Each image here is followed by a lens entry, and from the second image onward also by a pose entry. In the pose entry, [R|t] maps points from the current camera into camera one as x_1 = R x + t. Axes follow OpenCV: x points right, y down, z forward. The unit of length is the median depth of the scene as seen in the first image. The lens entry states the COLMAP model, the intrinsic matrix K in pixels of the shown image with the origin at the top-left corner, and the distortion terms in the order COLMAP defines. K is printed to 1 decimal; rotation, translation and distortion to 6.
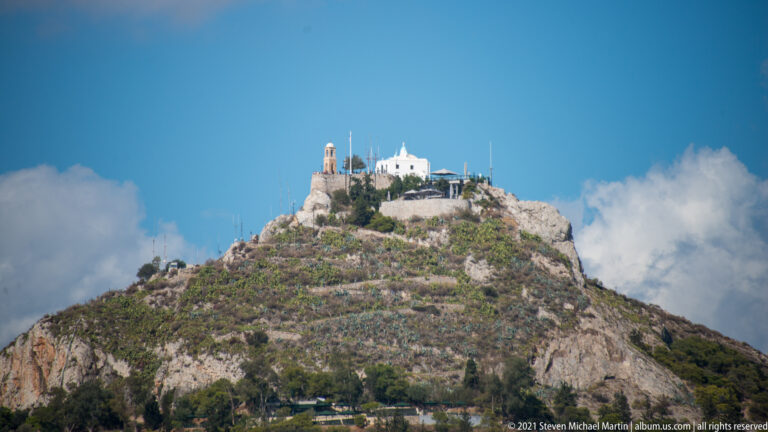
lens RADIAL K [[3089.1, 0, 384.0], [0, 3089.1, 216.0], [0, 0, 1]] dist [-0.040481, 1.993082]
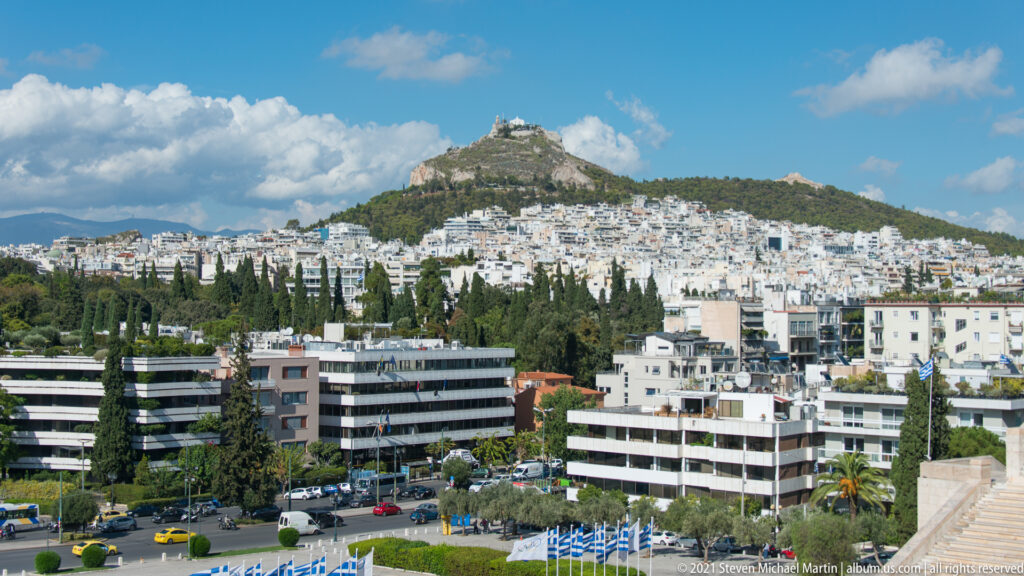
lens RADIAL K [[1706.0, 0, 512.0], [0, 1706.0, 288.0], [0, 0, 1]] dist [0.000024, -0.004644]
pose [[0.999979, 0.002766, -0.005851, 0.012665], [-0.002275, 0.996600, 0.082358, 0.014259], [0.006059, -0.082343, 0.996586, -1.077211]]
